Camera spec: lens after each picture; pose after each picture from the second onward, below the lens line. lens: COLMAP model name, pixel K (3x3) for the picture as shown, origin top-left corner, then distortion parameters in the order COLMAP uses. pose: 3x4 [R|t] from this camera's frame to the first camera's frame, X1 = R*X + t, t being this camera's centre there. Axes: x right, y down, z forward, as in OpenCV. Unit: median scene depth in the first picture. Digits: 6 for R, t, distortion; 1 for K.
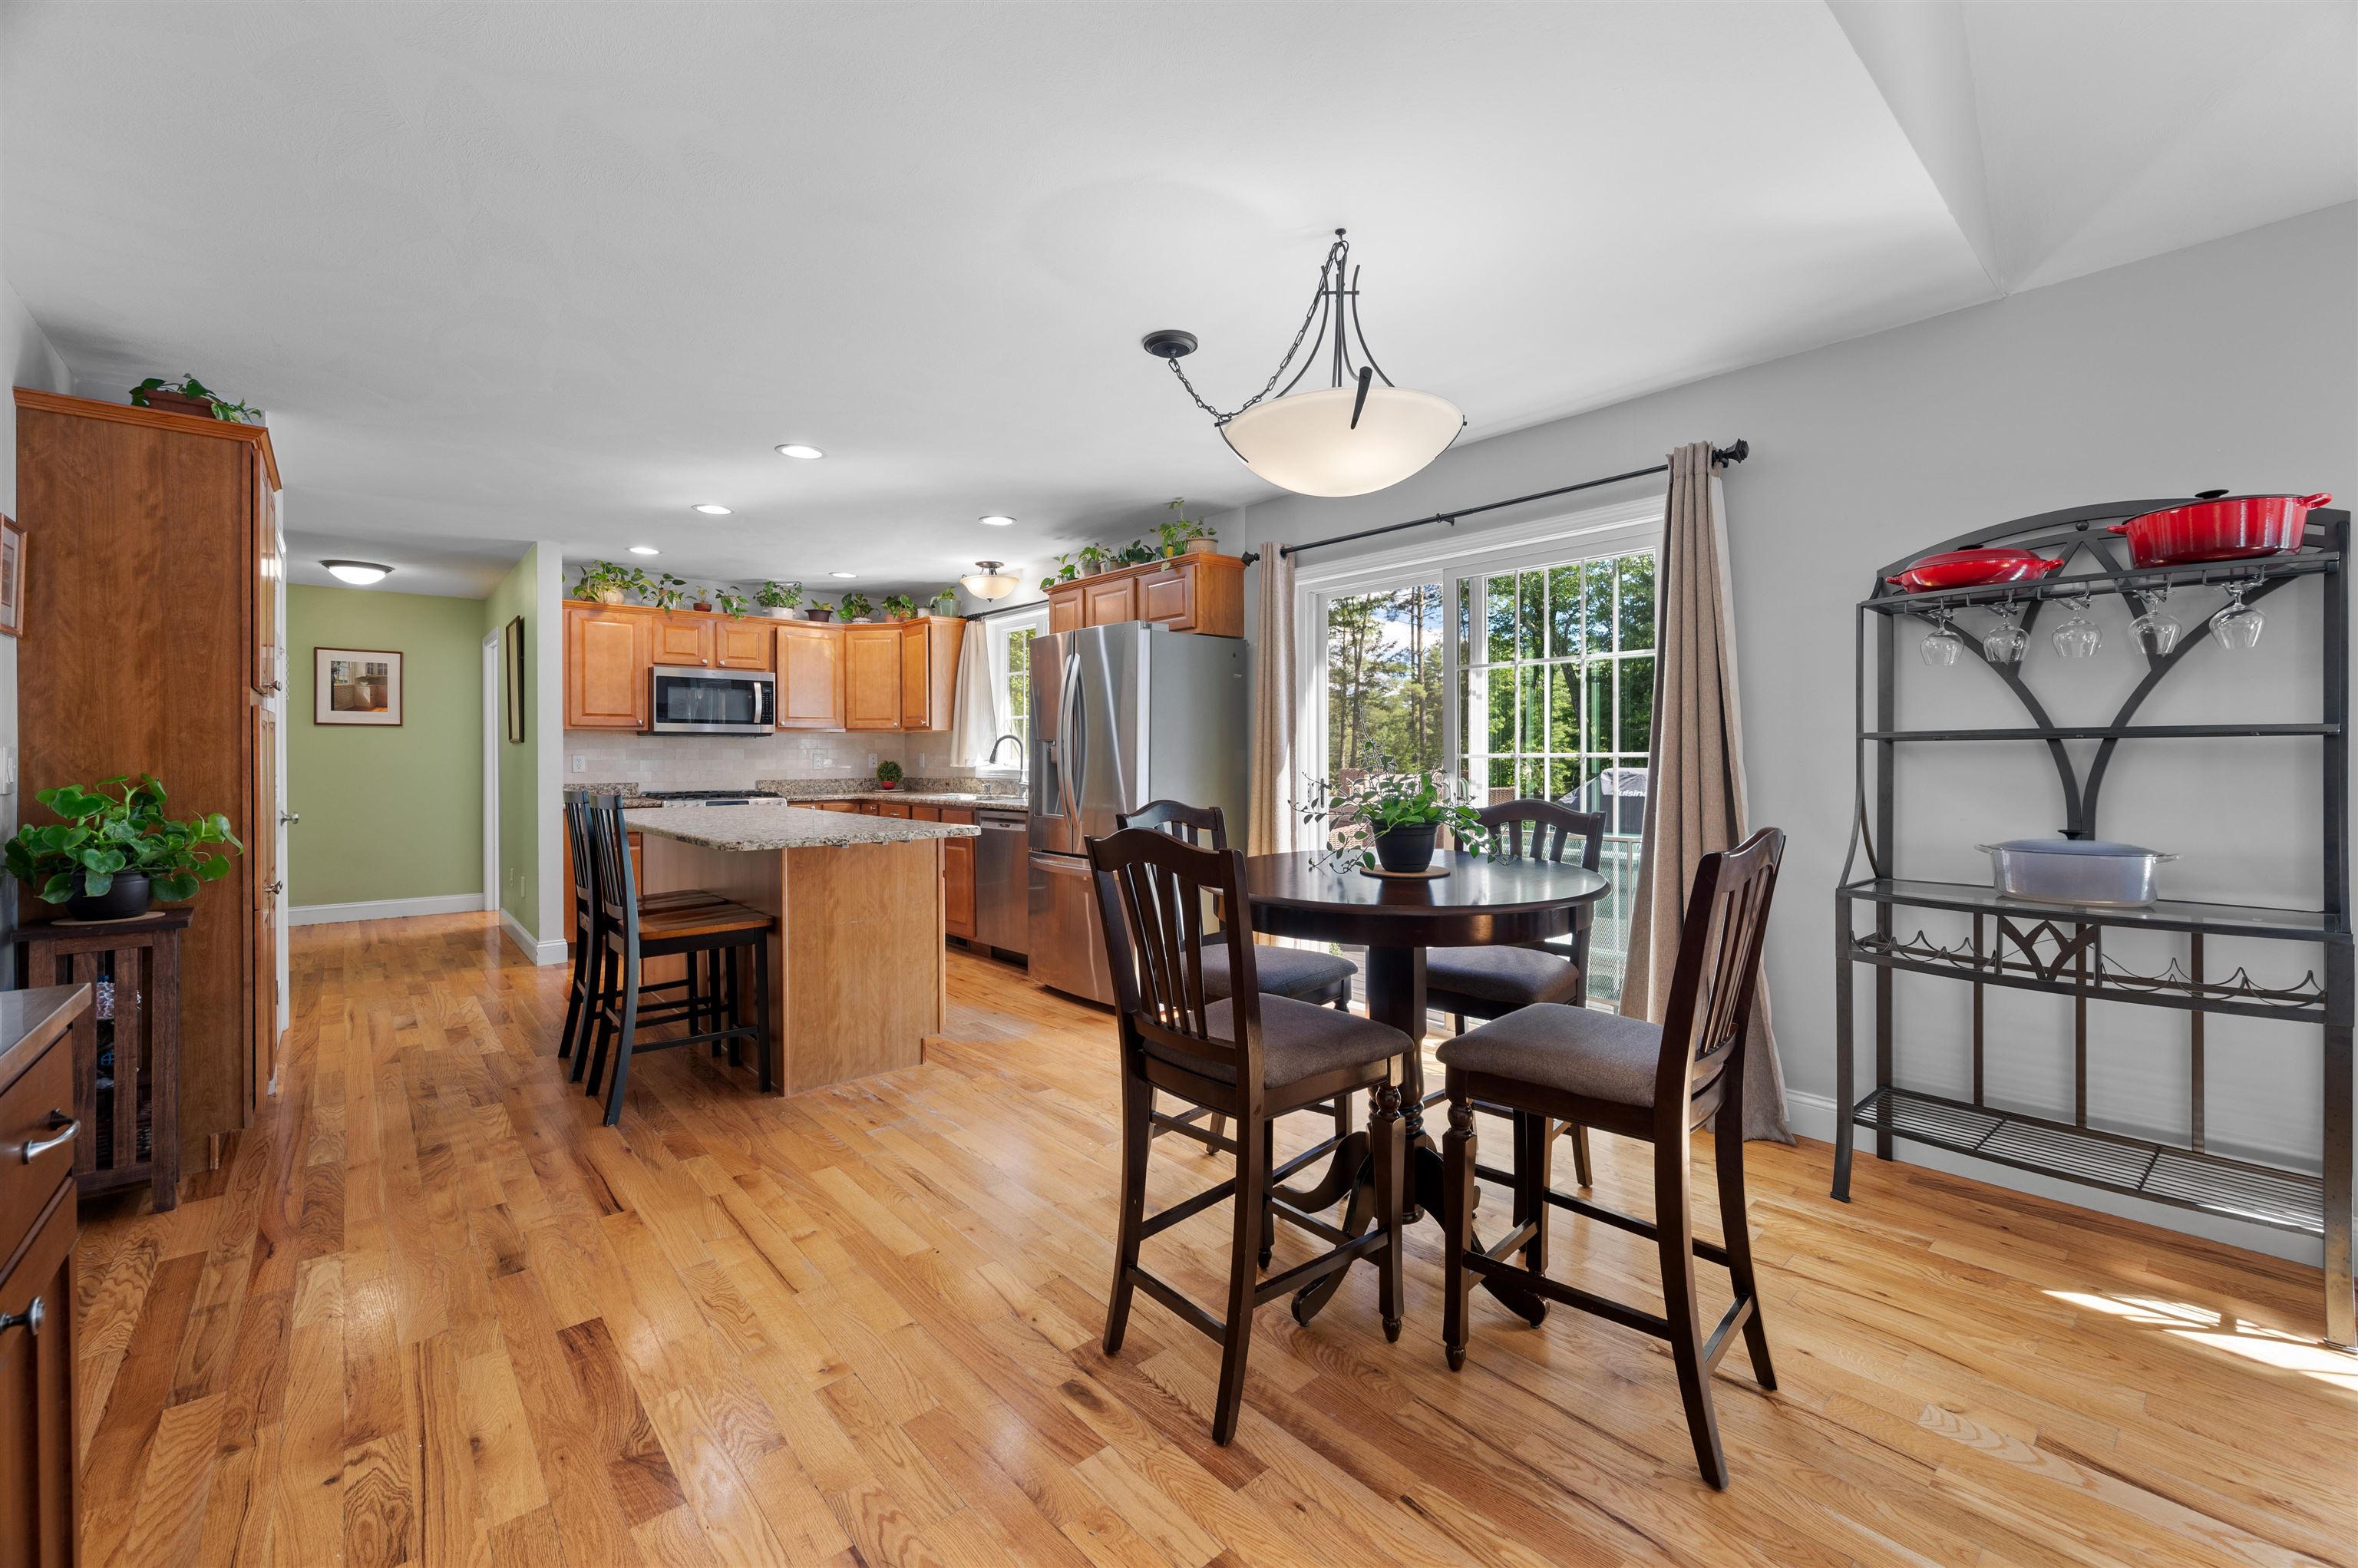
lens RADIAL K [[977.0, 0, 1174.6], [0, 977.0, 765.3], [0, 0, 1]] dist [0.000912, -0.001217]
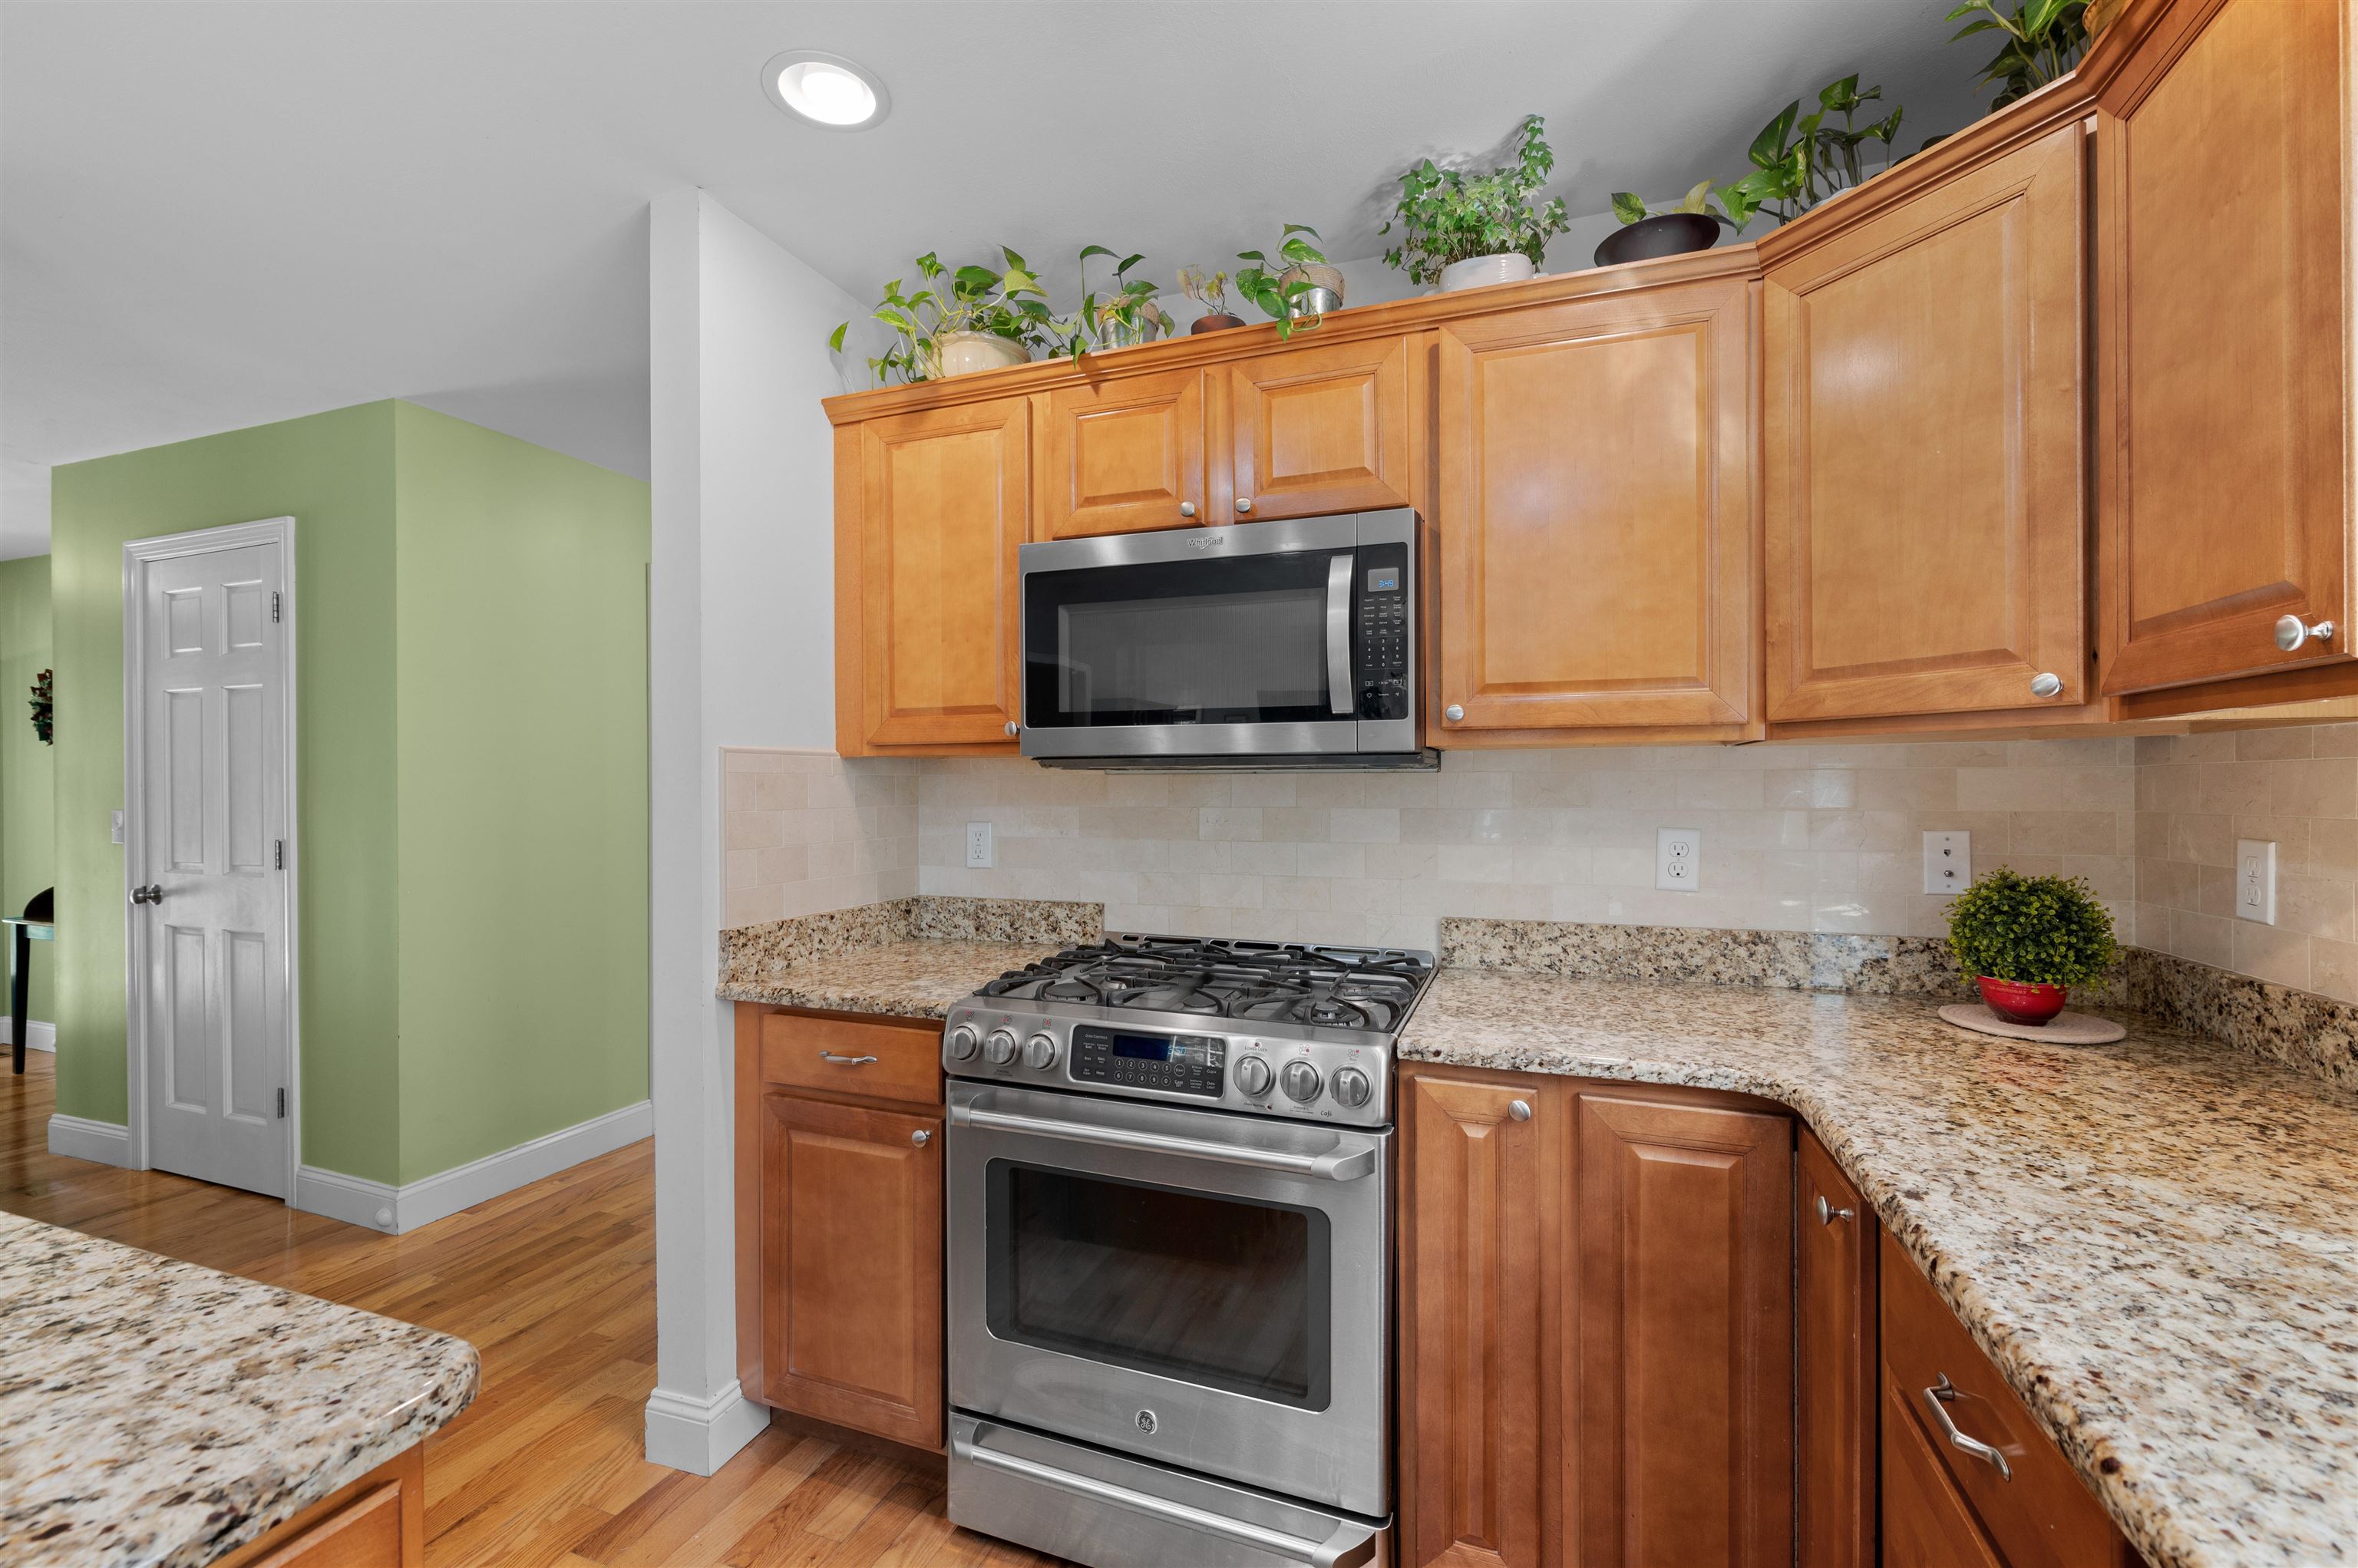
lens RADIAL K [[977.0, 0, 1191.0], [0, 977.0, 779.4], [0, 0, 1]] dist [0.000912, -0.001217]
pose [[0.496257, 0.000106, -0.868176, -0.235755], [-0.006025, 0.999976, -0.003321, -0.026426], [0.868155, 0.006879, 0.496246, 0.881732]]
